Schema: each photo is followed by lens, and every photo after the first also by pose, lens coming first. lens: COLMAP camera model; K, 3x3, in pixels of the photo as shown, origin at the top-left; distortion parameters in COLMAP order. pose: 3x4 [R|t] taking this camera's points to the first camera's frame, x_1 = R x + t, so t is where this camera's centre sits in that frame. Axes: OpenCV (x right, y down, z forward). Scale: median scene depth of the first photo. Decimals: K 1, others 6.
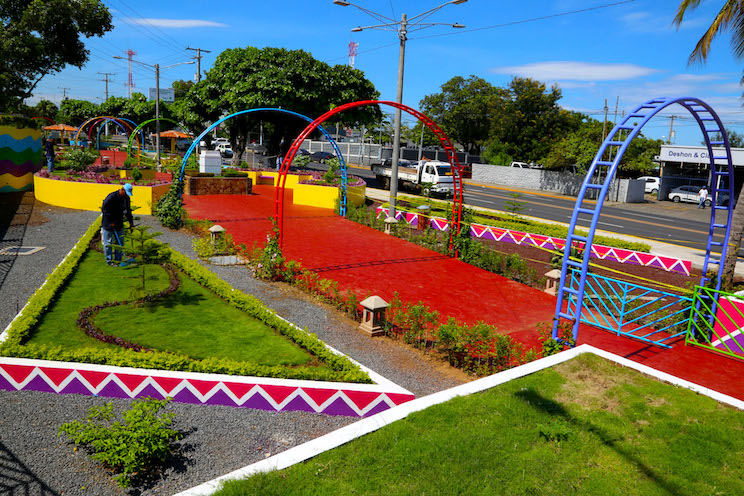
lens RADIAL K [[516.8, 0, 370.8], [0, 516.8, 258.6], [0, 0, 1]] dist [-0.122975, 0.075634]
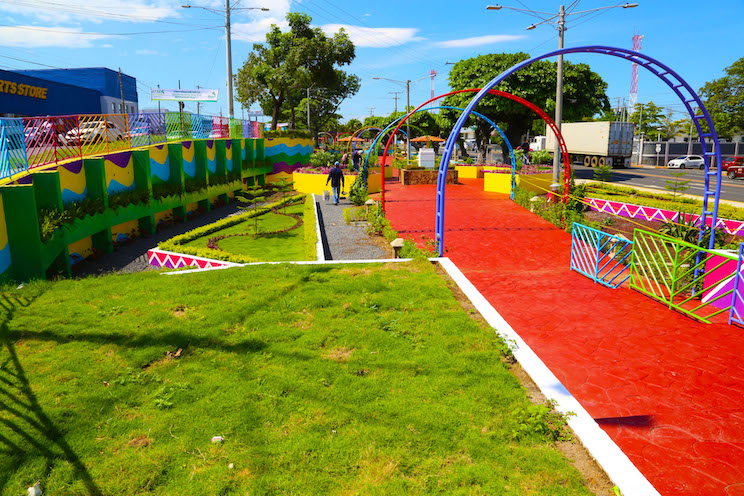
lens RADIAL K [[504.5, 0, 372.0], [0, 504.5, 248.0], [0, 0, 1]] dist [-0.128594, 0.066781]
pose [[0.840864, 0.039936, -0.539770, 0.179921], [-0.055229, 0.998400, -0.012168, 0.033027], [0.538421, 0.040043, 0.841724, -0.027370]]
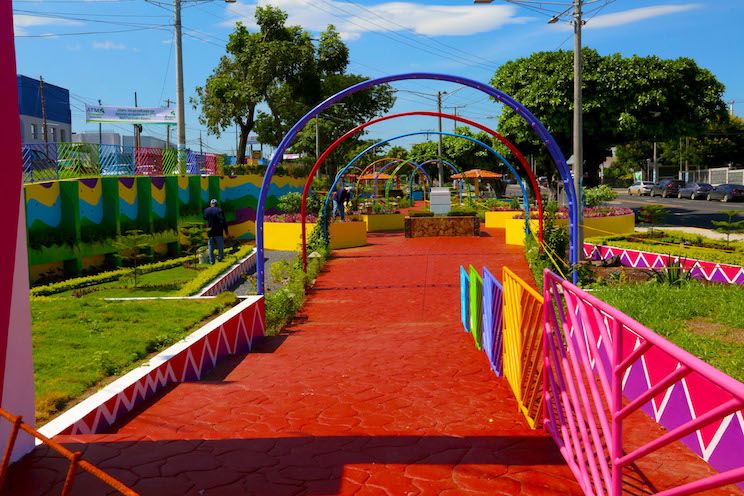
lens RADIAL K [[783.8, 0, 372.0], [0, 783.8, 248.0], [0, 0, 1]] dist [0.049086, 0.034963]
pose [[0.782193, -0.028762, -0.622372, 0.346344], [-0.065691, 0.989559, -0.128291, 0.054558], [0.619563, 0.141233, 0.772137, -0.058829]]
